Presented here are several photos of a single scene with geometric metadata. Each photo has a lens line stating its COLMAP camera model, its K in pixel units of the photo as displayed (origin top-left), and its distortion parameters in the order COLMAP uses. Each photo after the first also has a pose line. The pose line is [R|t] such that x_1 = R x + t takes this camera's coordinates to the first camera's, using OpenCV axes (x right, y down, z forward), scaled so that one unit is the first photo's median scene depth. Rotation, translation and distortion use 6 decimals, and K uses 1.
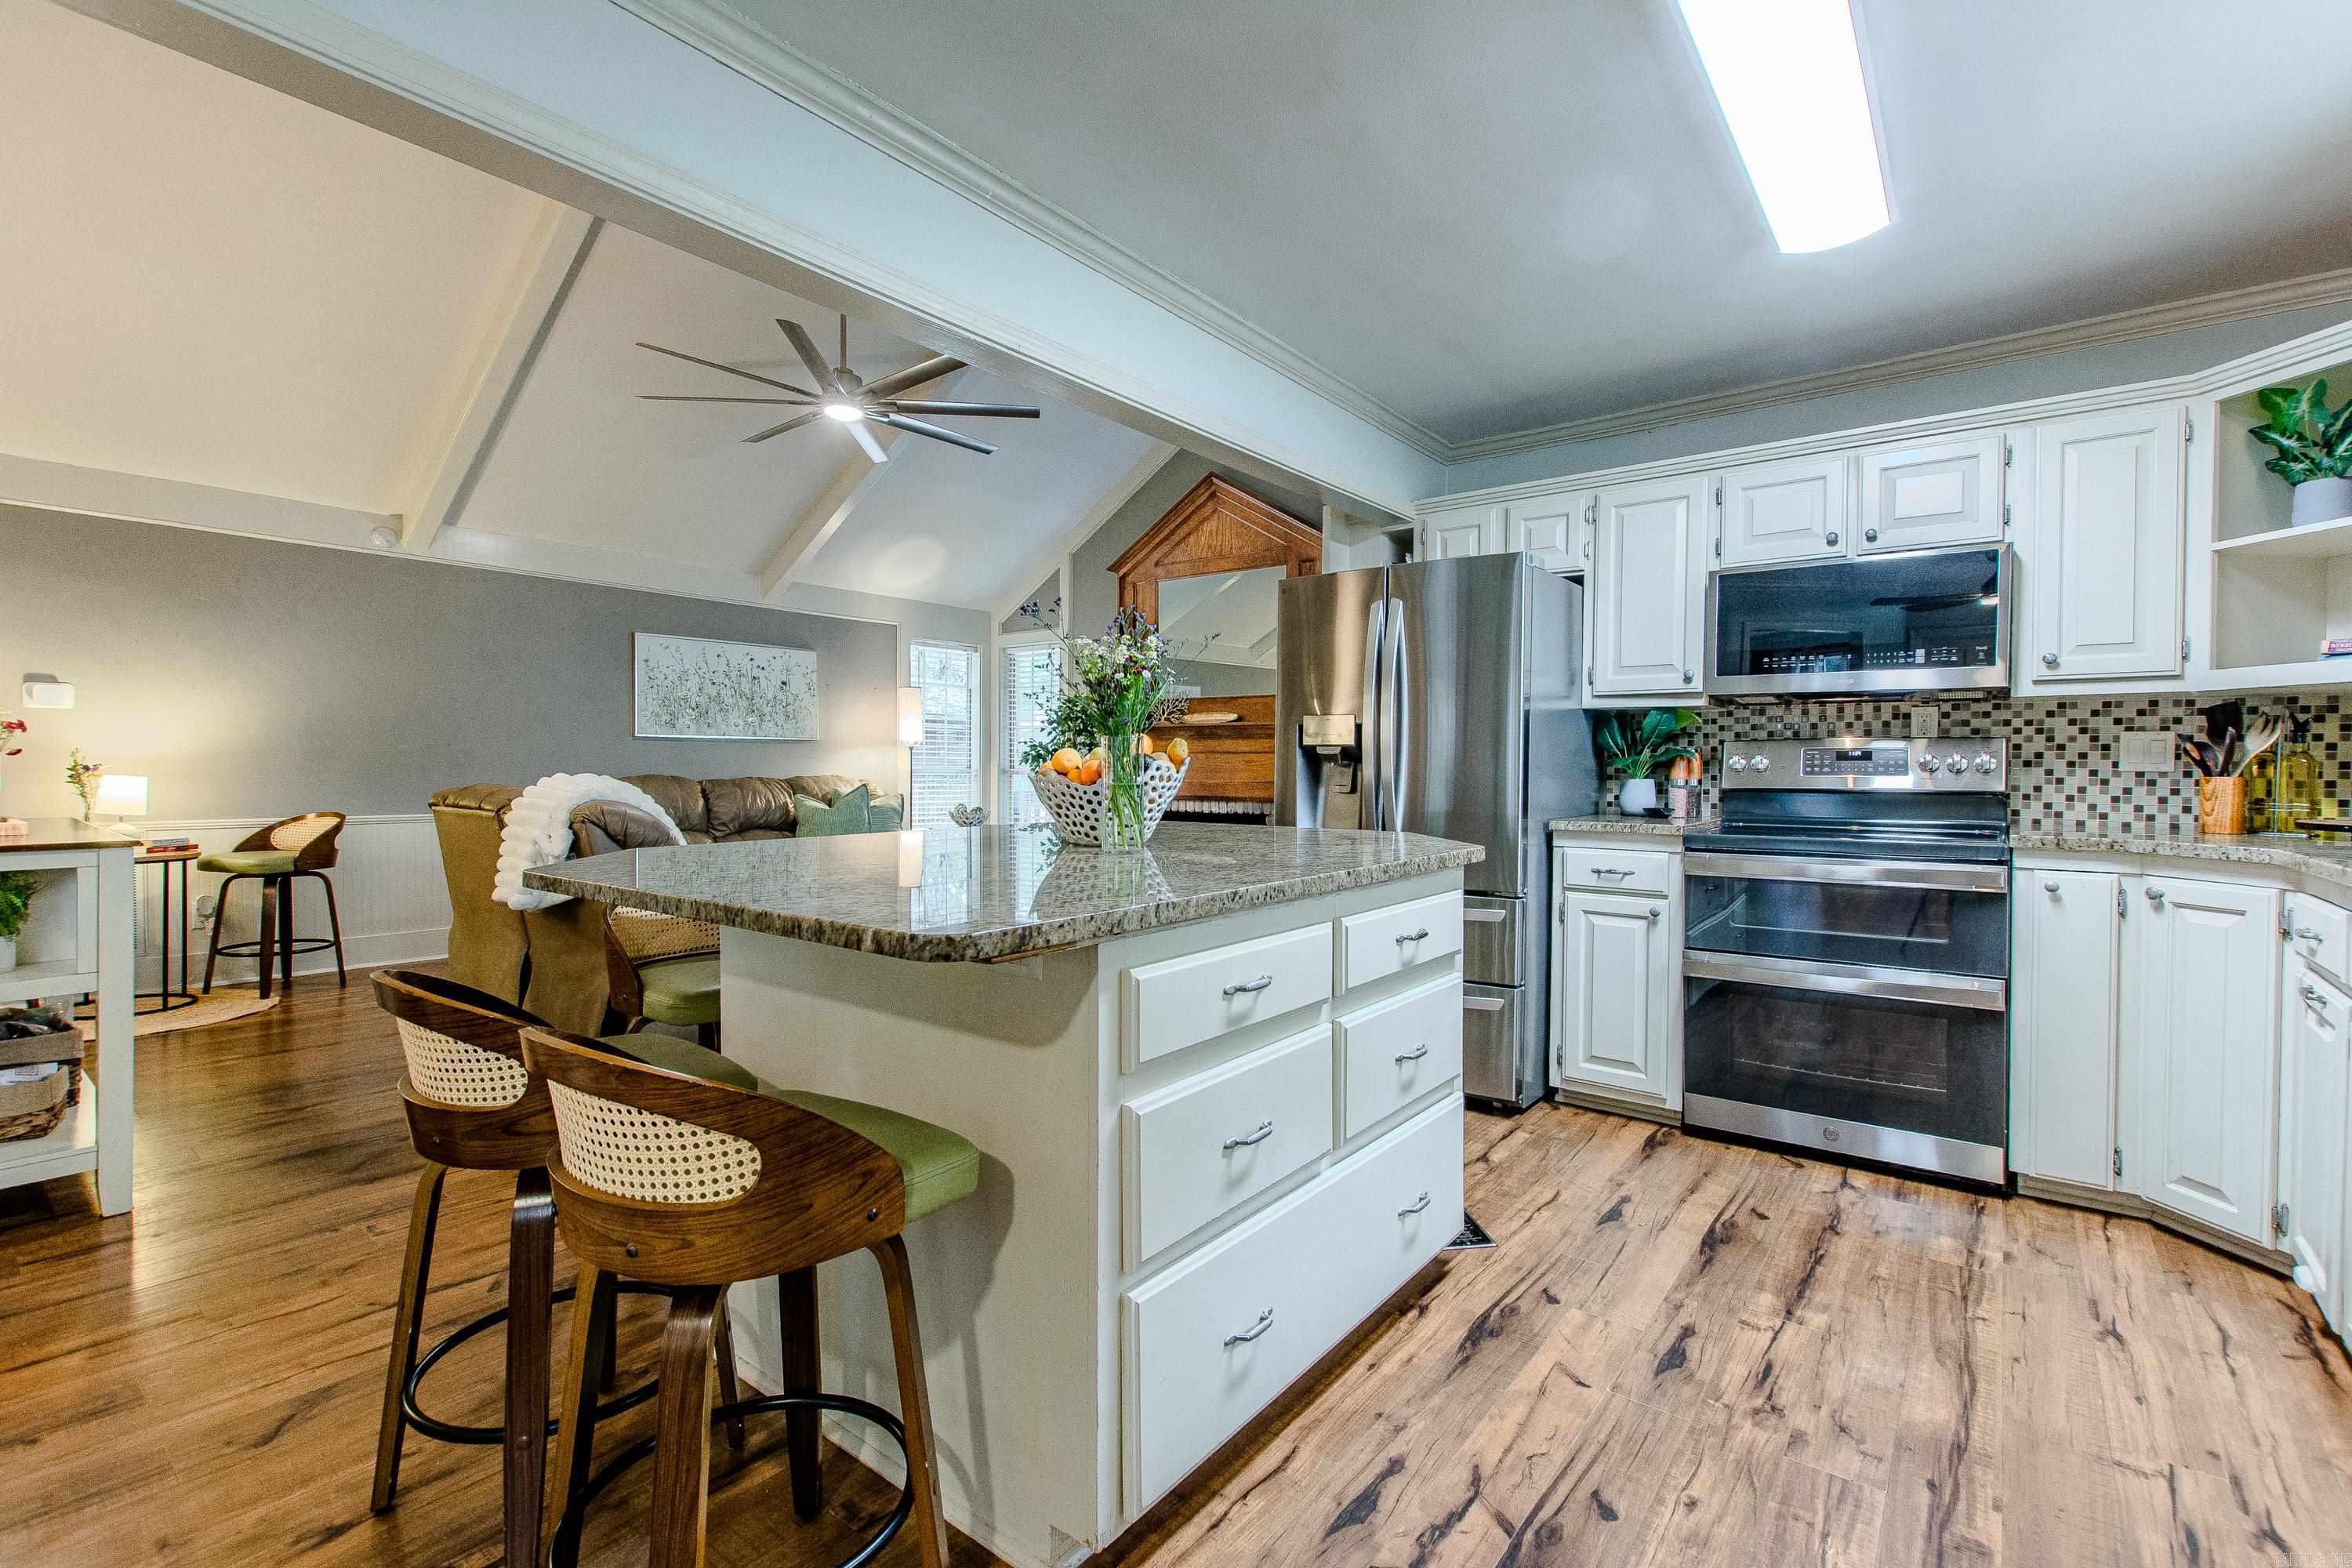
lens RADIAL K [[1028.7, 0, 1185.7], [0, 1028.7, 779.6], [0, 0, 1]] dist [0.012538, -0.006588]
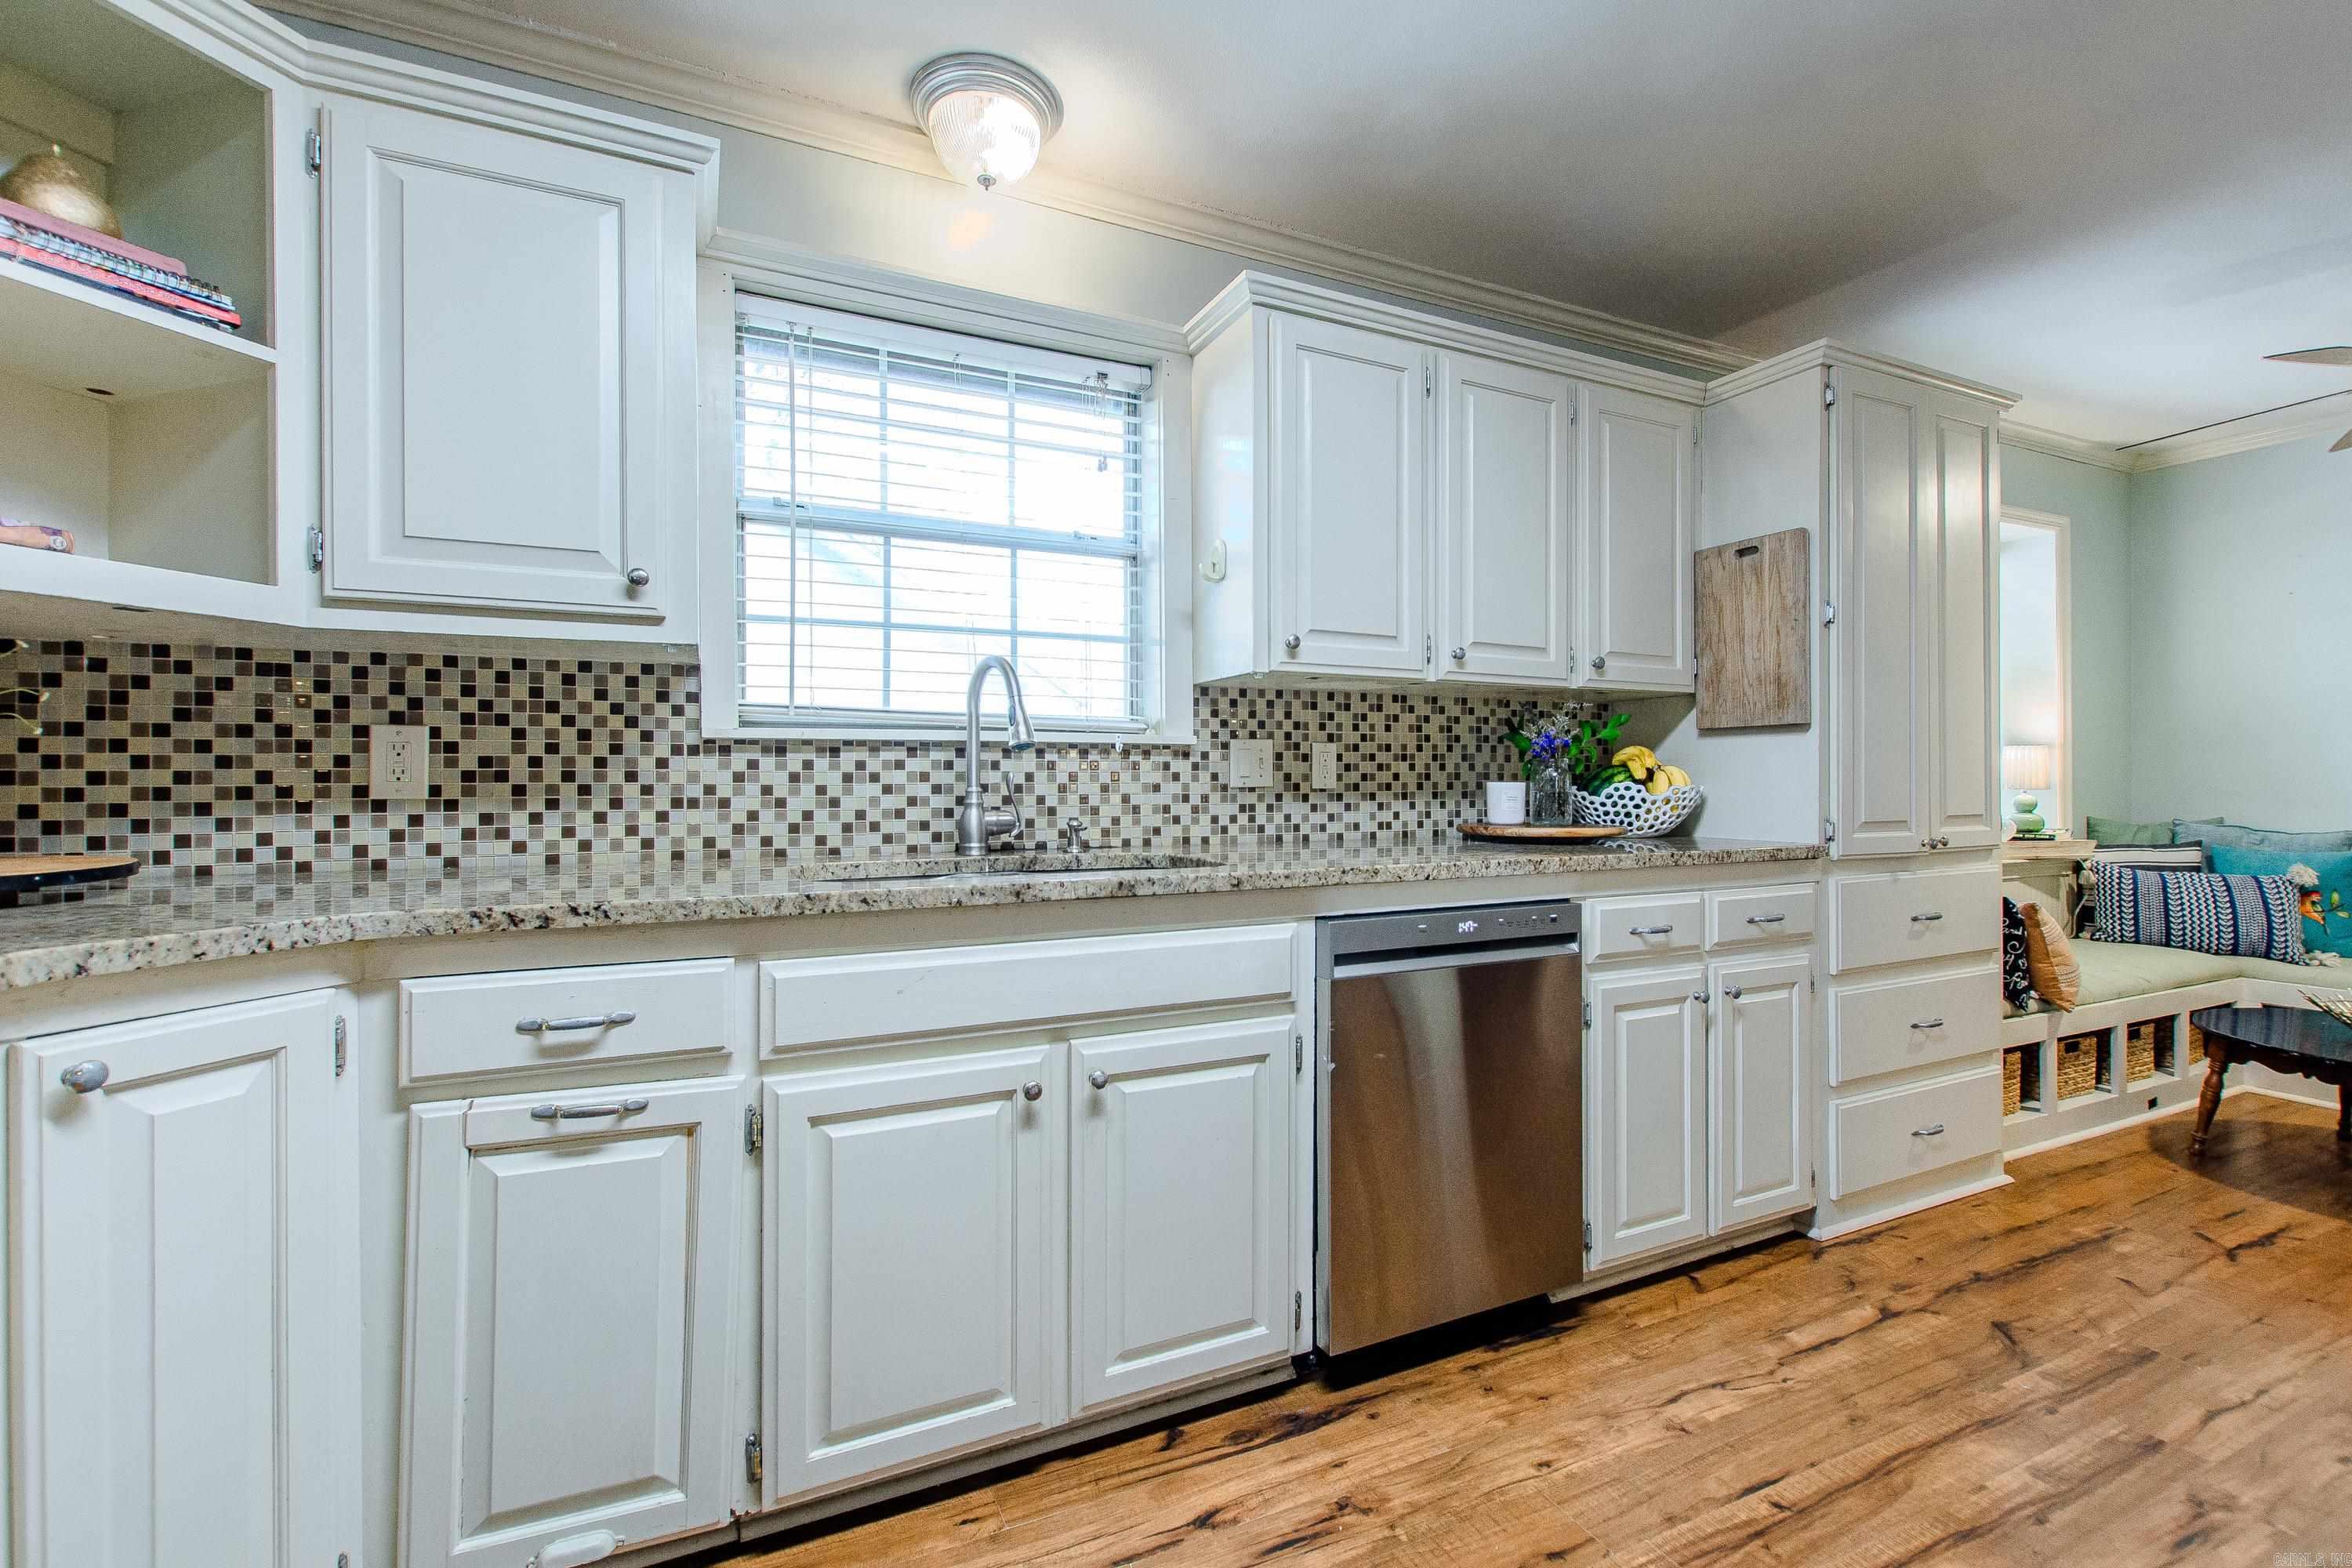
lens RADIAL K [[1037.3, 0, 1200.5], [0, 1037.3, 782.1], [0, 0, 1]] dist [0.001019, -0.000663]
pose [[-0.898691, -0.006964, 0.438527, 0.281339], [0.001616, 0.999815, 0.019189, -0.007674], [-0.438579, 0.017954, -0.898513, 0.881133]]
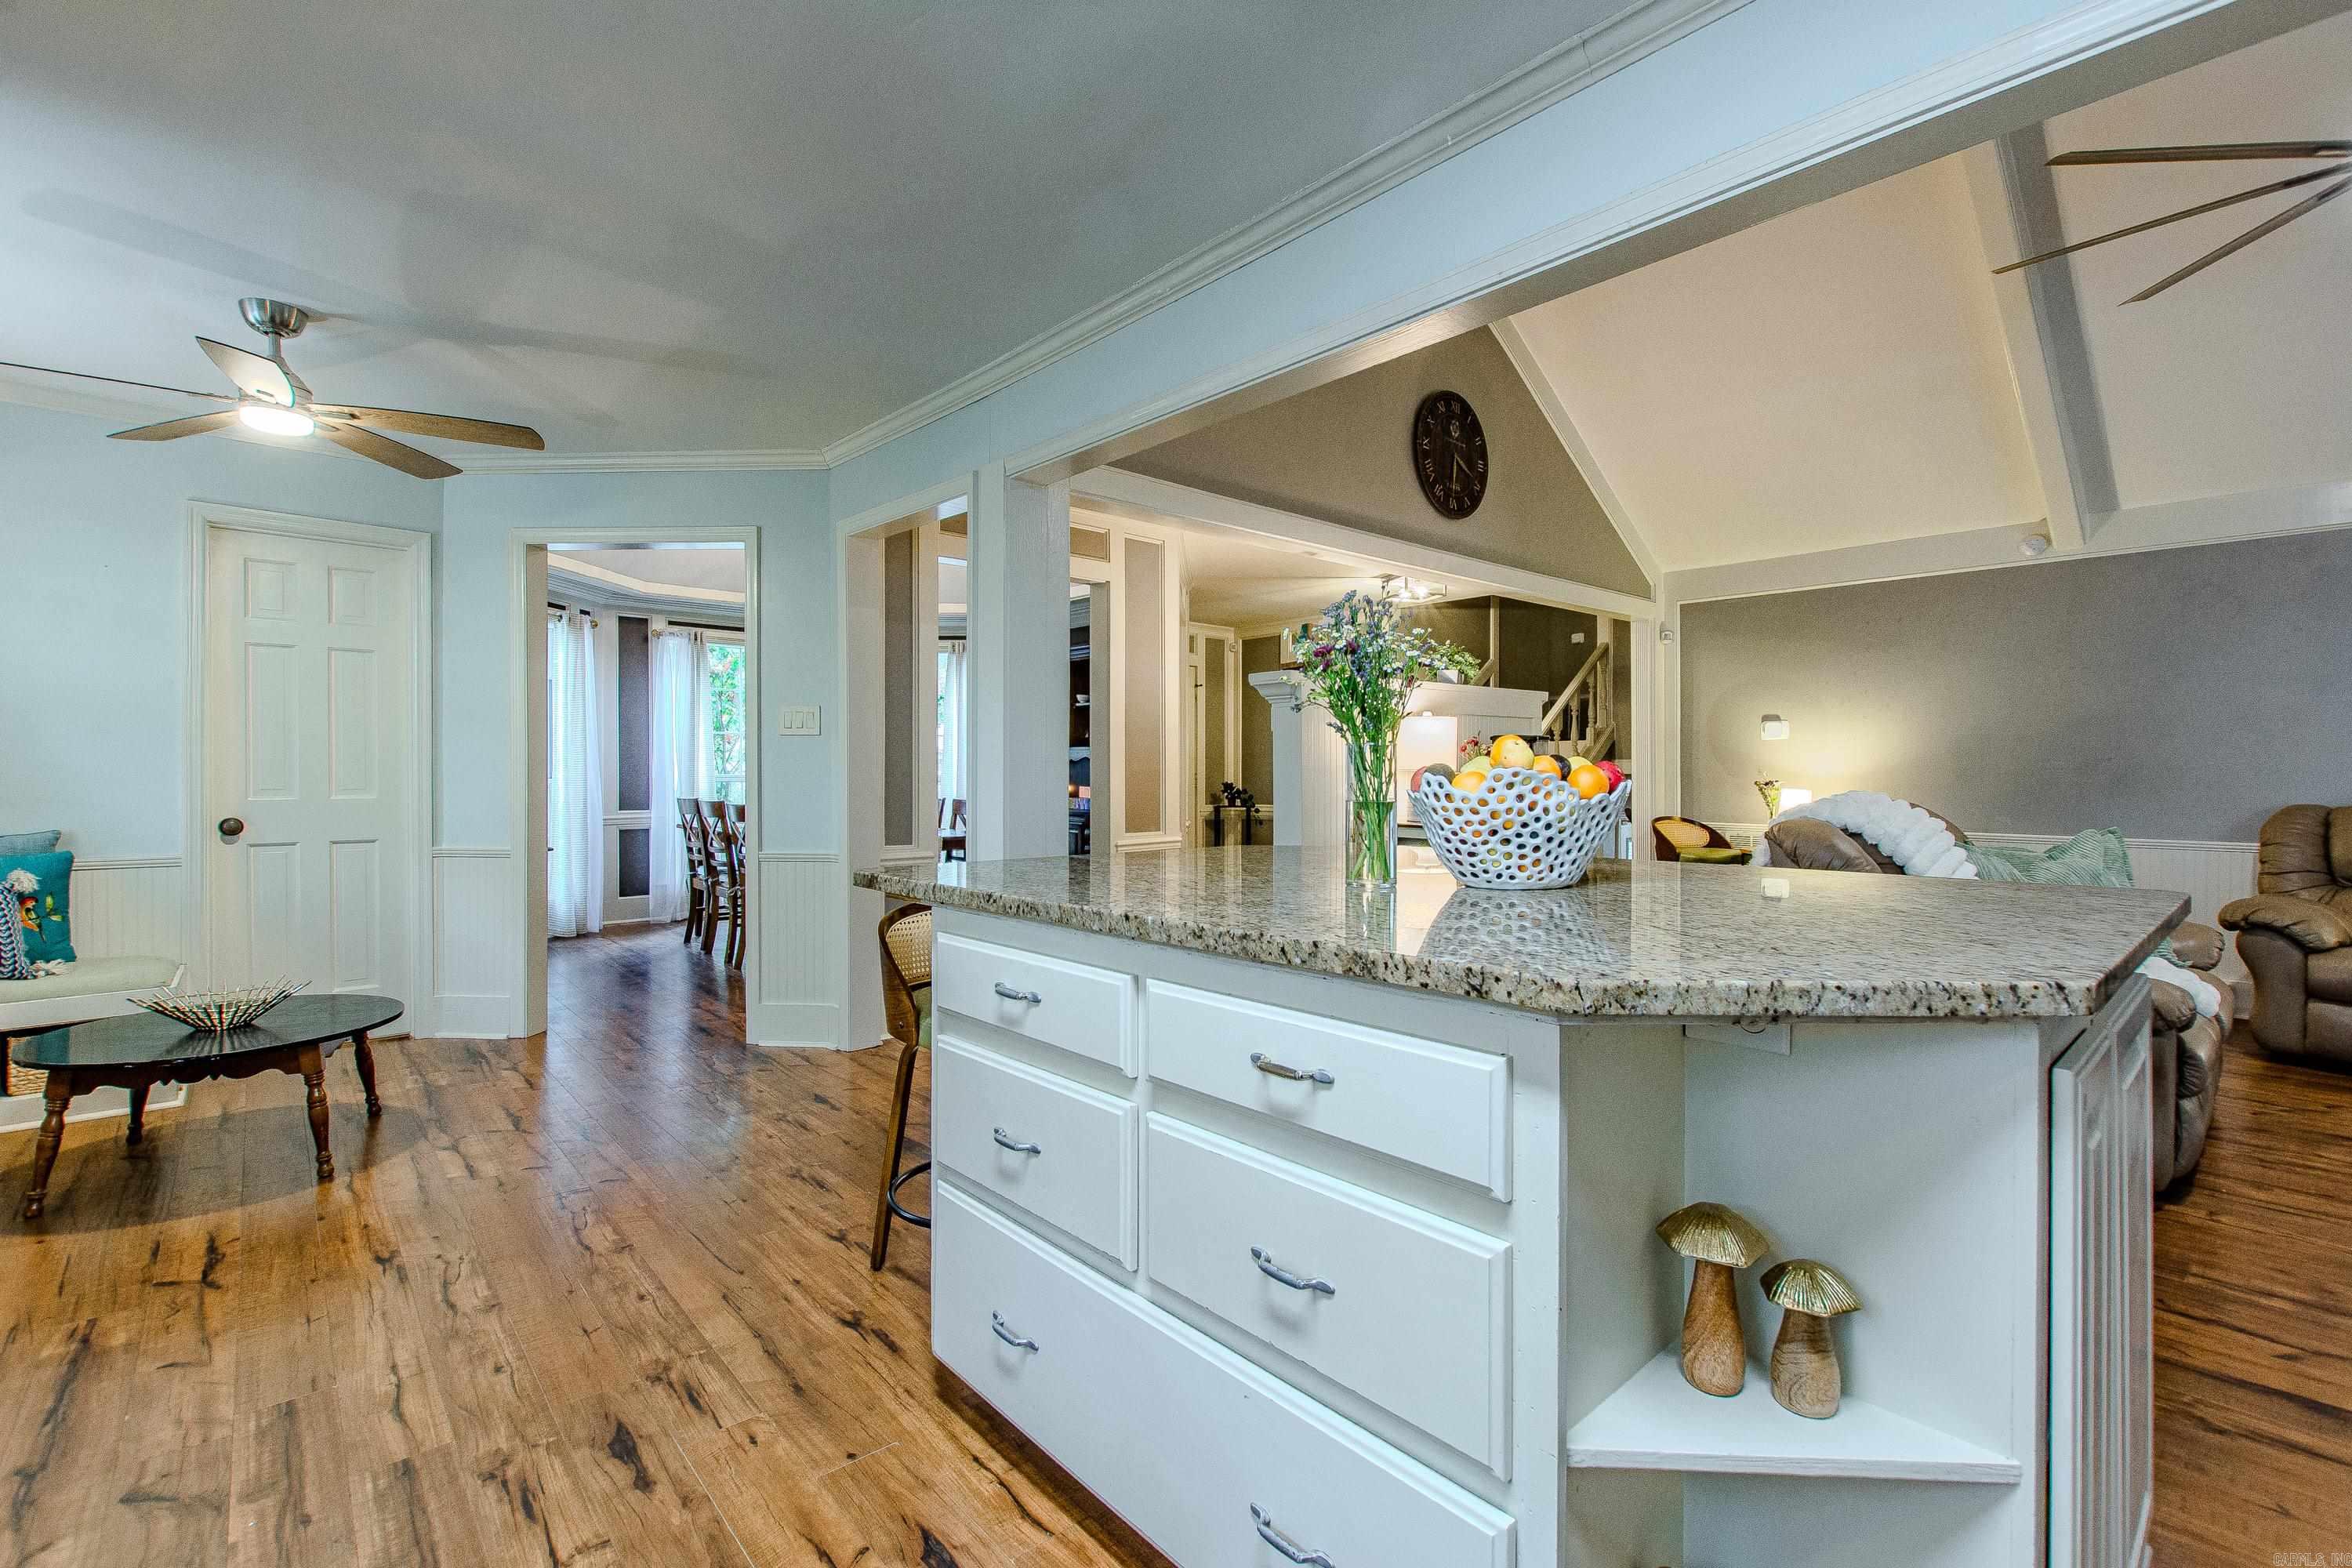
lens RADIAL K [[1032.9, 0, 1184.2], [0, 1032.9, 780.5], [0, 0, 1]] dist [0.001225, -0.000338]
pose [[-0.176391, 0.000772, -0.984320, 0.511945], [-0.018504, 0.999820, 0.004100, -0.009114], [0.984146, 0.018937, -0.176345, 0.661848]]
